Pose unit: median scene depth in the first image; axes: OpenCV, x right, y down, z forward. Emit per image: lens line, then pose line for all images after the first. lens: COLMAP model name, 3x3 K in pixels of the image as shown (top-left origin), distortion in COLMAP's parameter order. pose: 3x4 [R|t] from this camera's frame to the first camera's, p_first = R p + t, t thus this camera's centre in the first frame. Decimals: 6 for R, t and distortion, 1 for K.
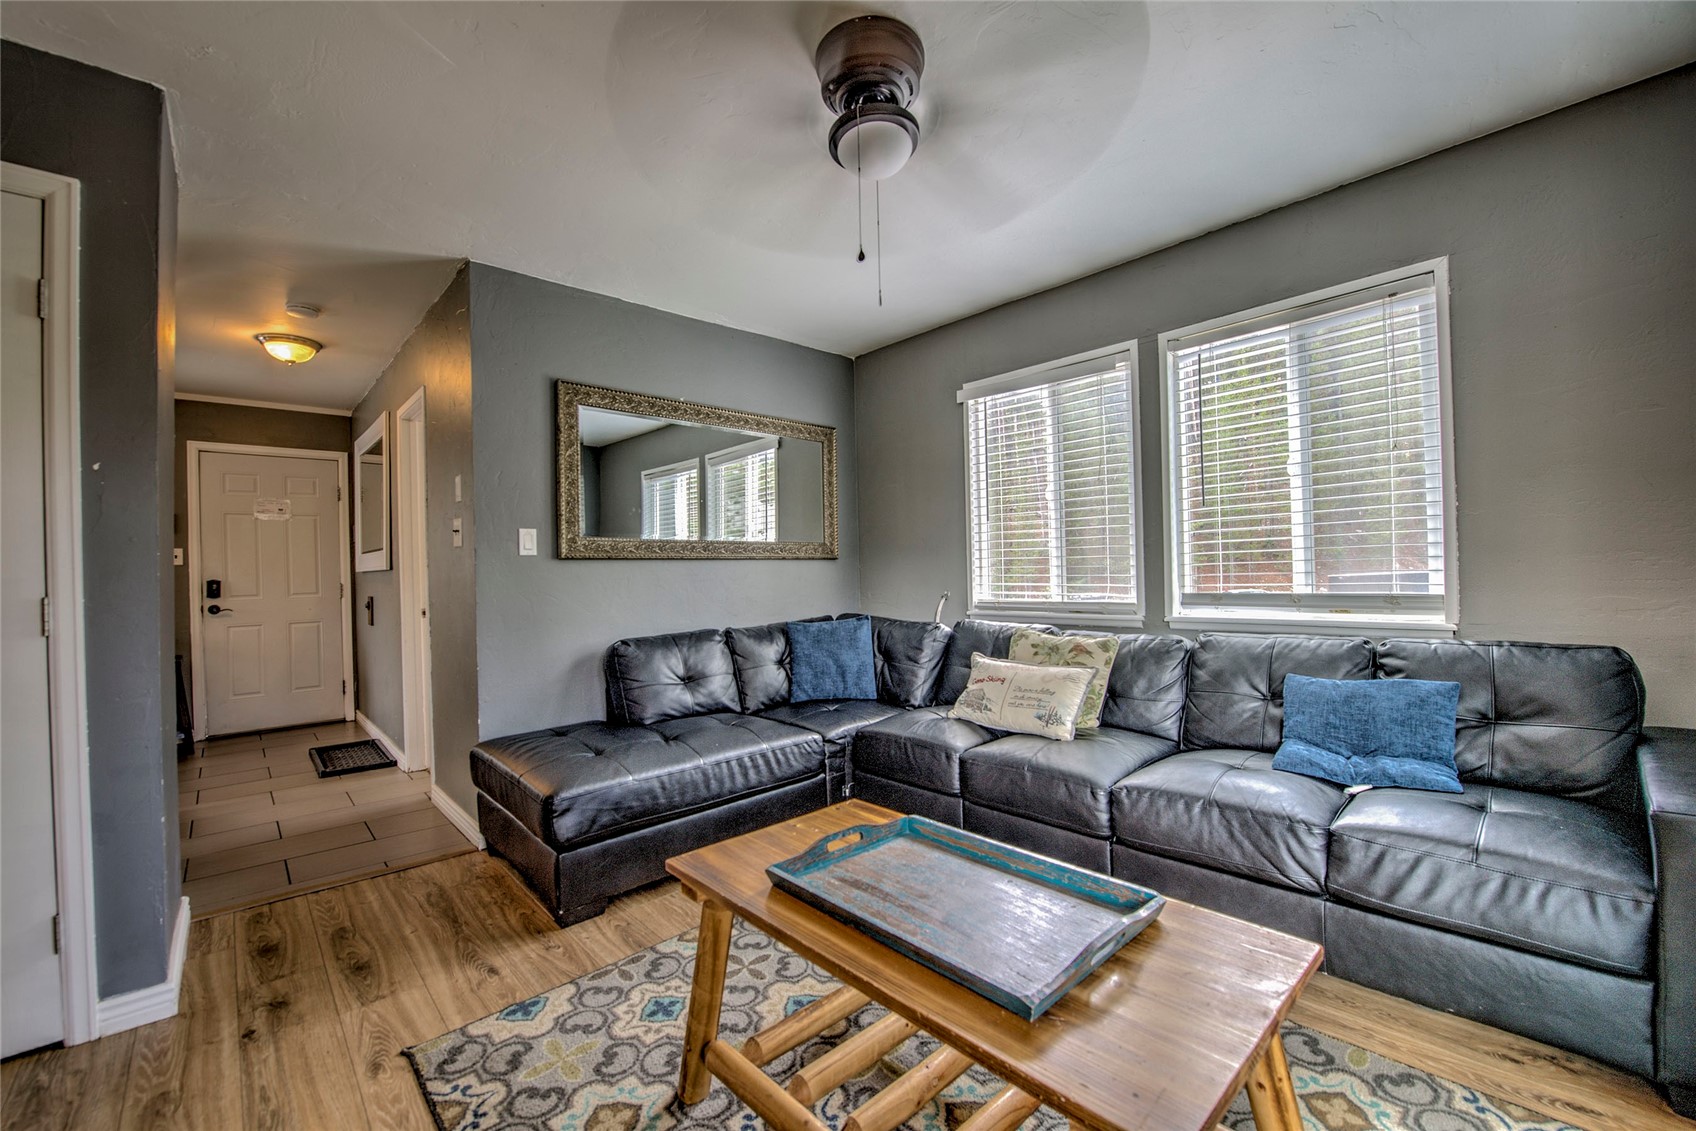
lens RADIAL K [[697.2, 0, 839.9], [0, 697.2, 571.7], [0, 0, 1]] dist [-0.020709, -0.001444]
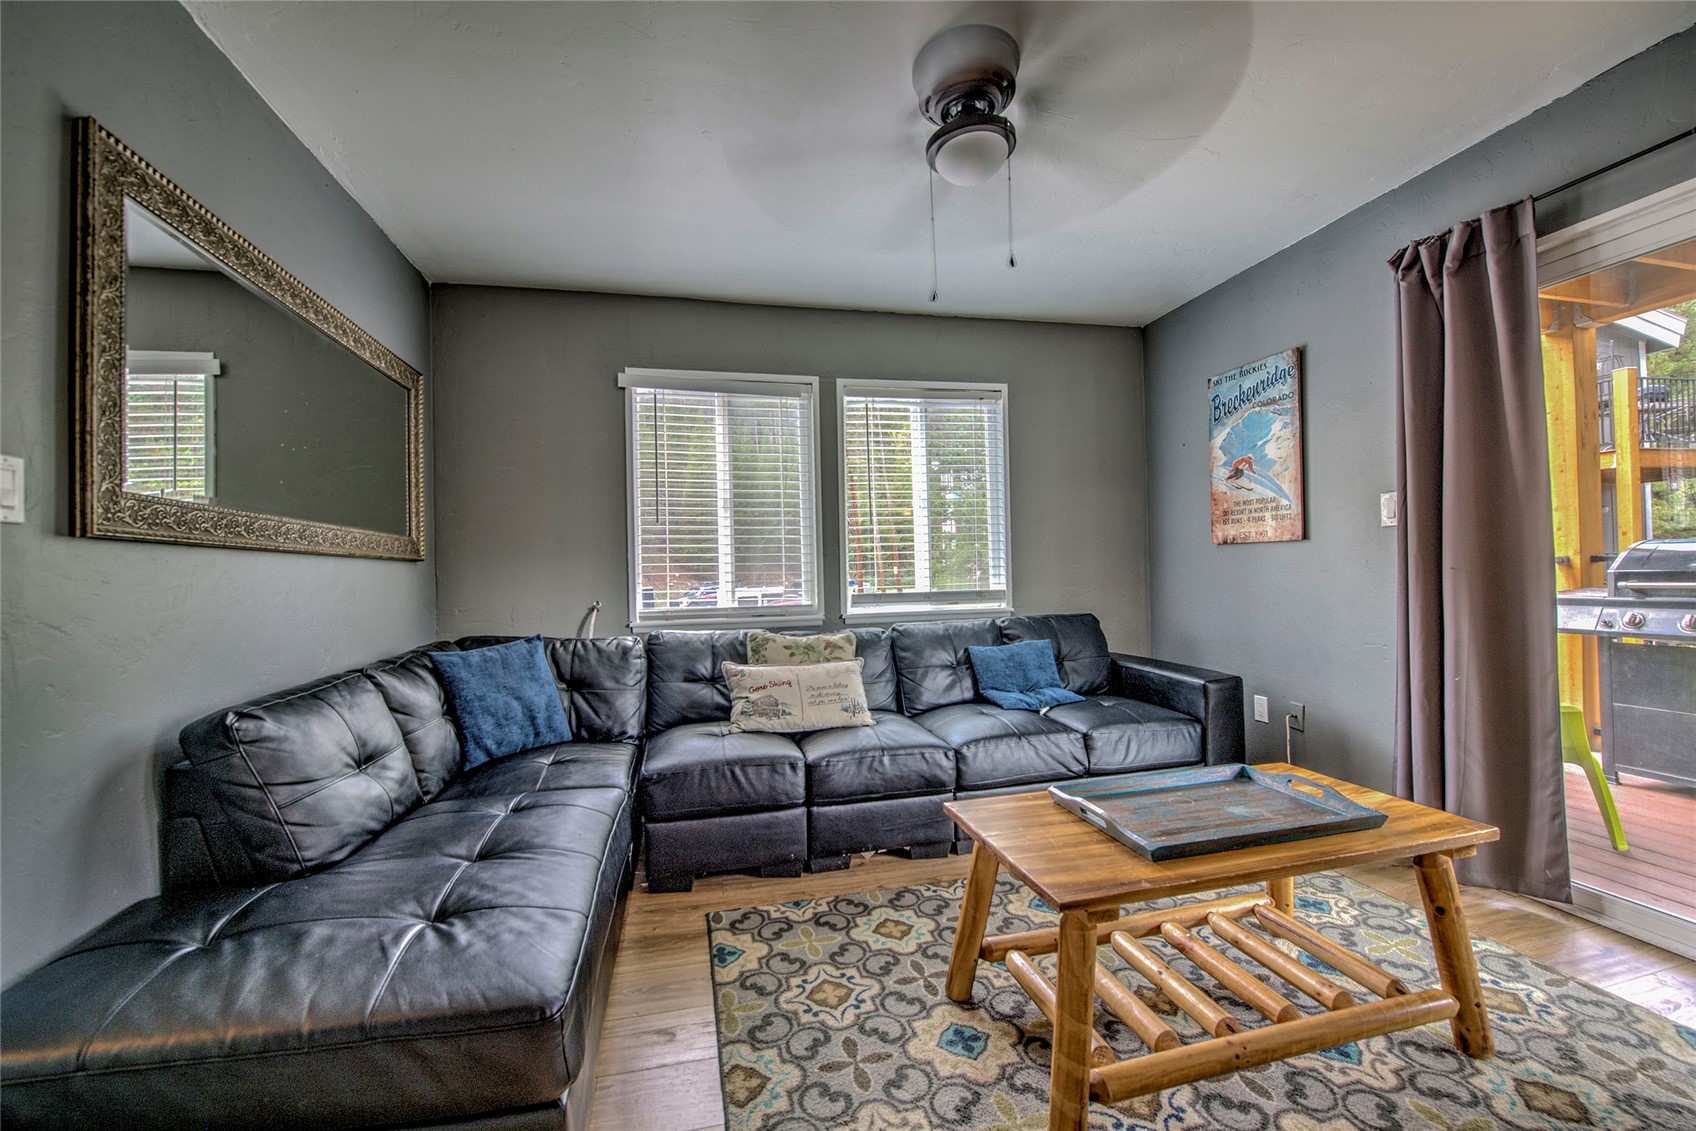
lens RADIAL K [[697.2, 0, 839.4], [0, 697.2, 568.1], [0, 0, 1]] dist [-0.020709, -0.001444]
pose [[0.475479, 0.019595, 0.879509, -0.571880], [0.013408, 0.999474, -0.029517, 0.019723], [-0.879625, 0.025827, 0.474967, 0.421920]]
